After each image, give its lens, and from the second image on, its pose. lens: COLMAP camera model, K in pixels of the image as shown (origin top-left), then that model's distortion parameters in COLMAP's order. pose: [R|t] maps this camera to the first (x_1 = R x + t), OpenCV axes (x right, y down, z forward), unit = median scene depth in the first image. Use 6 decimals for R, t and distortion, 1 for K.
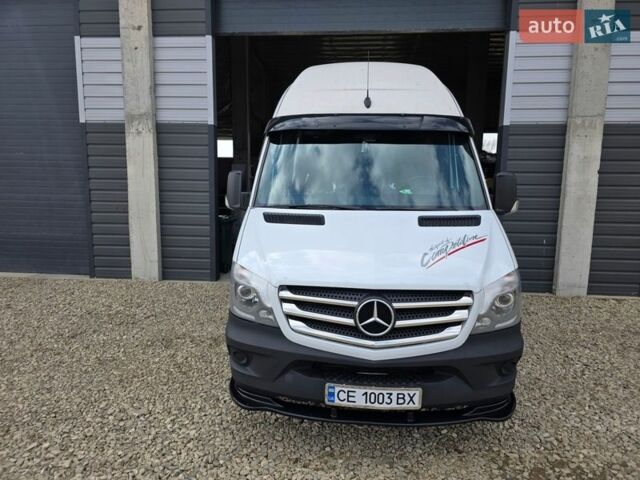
lens RADIAL K [[421.6, 0, 320.0], [0, 421.6, 240.0], [0, 0, 1]] dist [0.062930, -0.056960]
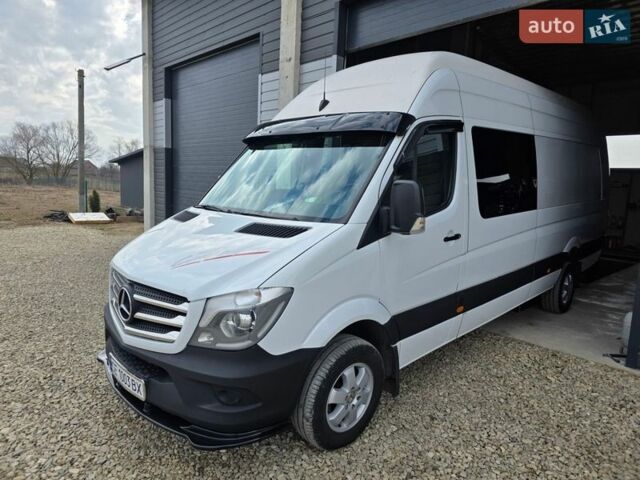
lens RADIAL K [[423.9, 0, 323.3], [0, 423.9, 243.8], [0, 0, 1]] dist [0.056249, -0.047937]
pose [[0.747311, 0.110247, -0.655264, 1.143486], [-0.125183, 0.991841, 0.024107, -0.059530], [0.652576, 0.064012, 0.755015, 0.449965]]
